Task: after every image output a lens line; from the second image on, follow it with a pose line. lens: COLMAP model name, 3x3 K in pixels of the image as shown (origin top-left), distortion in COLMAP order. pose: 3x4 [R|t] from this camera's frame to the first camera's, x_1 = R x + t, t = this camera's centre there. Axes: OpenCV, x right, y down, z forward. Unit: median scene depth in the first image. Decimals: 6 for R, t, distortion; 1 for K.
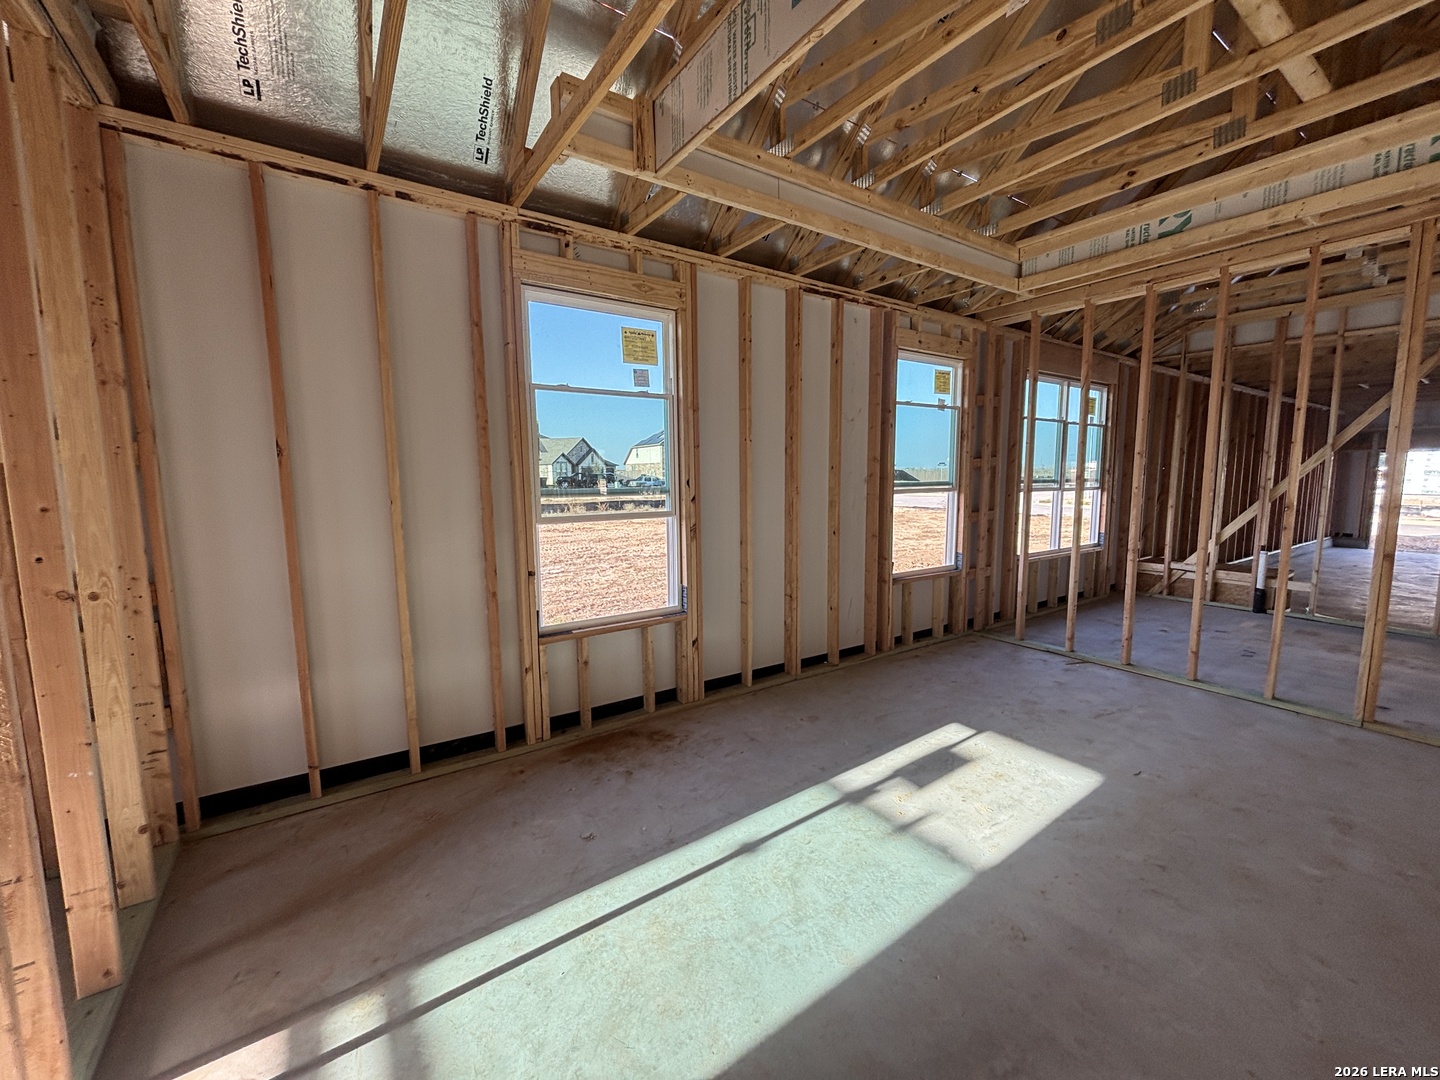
lens RADIAL K [[580.1, 0, 722.5], [0, 580.1, 540.4], [0, 0, 1]] dist [0.003126, -0.001327]
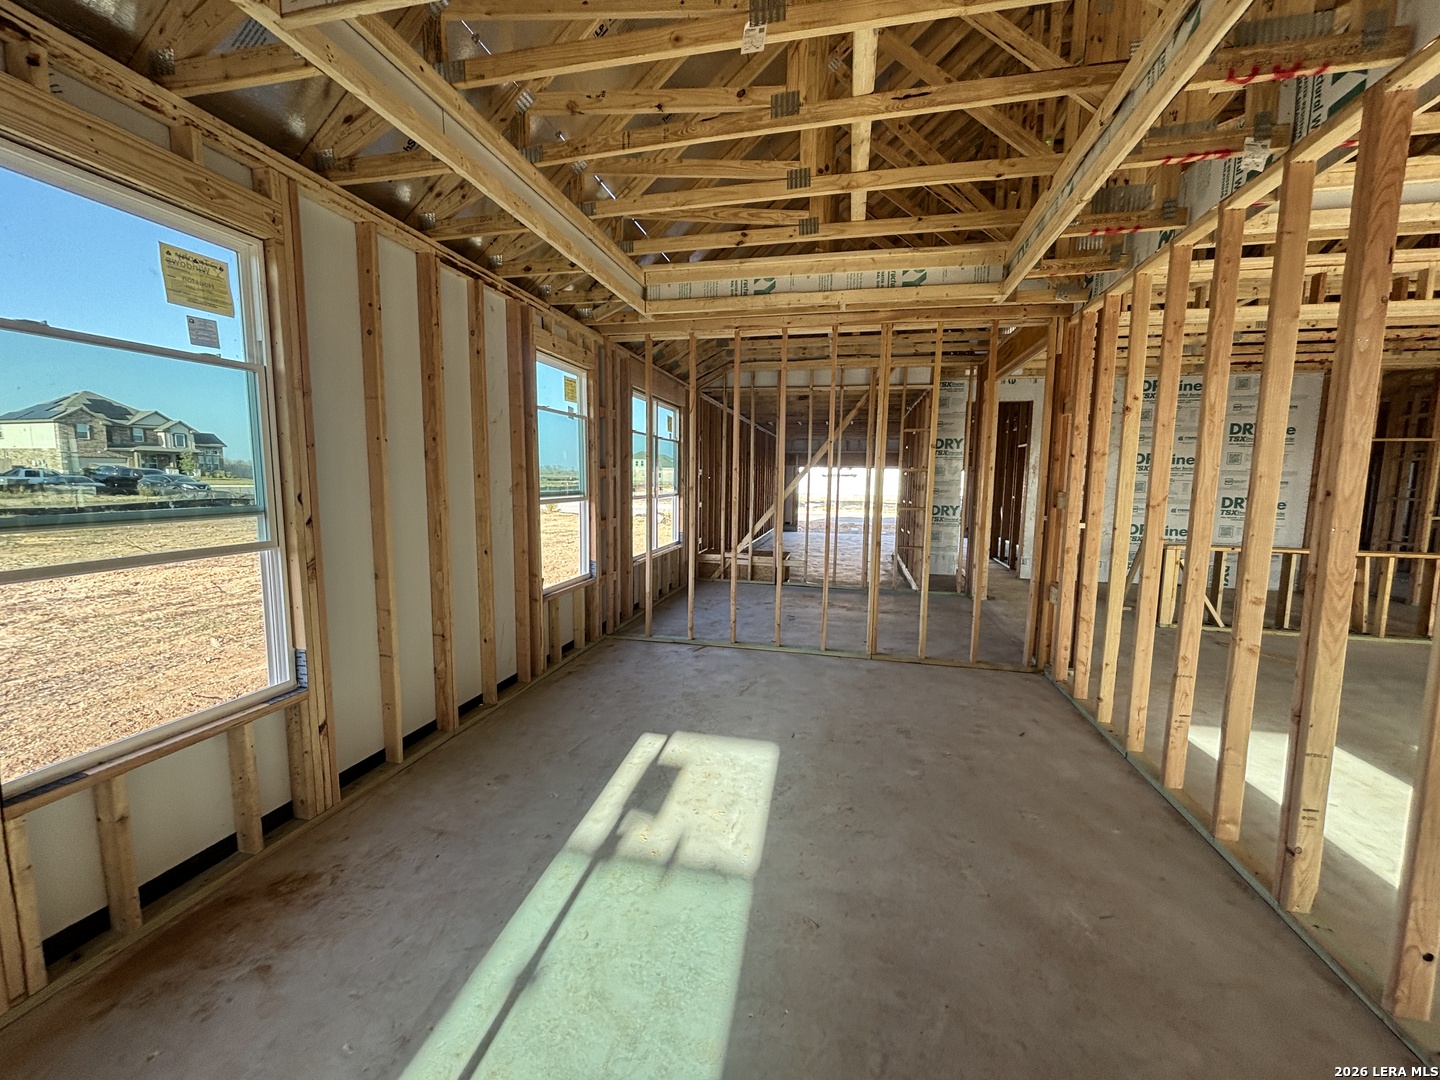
lens RADIAL K [[580.1, 0, 722.1], [0, 580.1, 538.8], [0, 0, 1]] dist [0.003126, -0.001327]
pose [[0.735037, -0.059055, 0.675450, -0.152838], [0.061636, 0.997895, 0.020173, -0.033976], [-0.675220, 0.026805, 0.737129, 0.153828]]
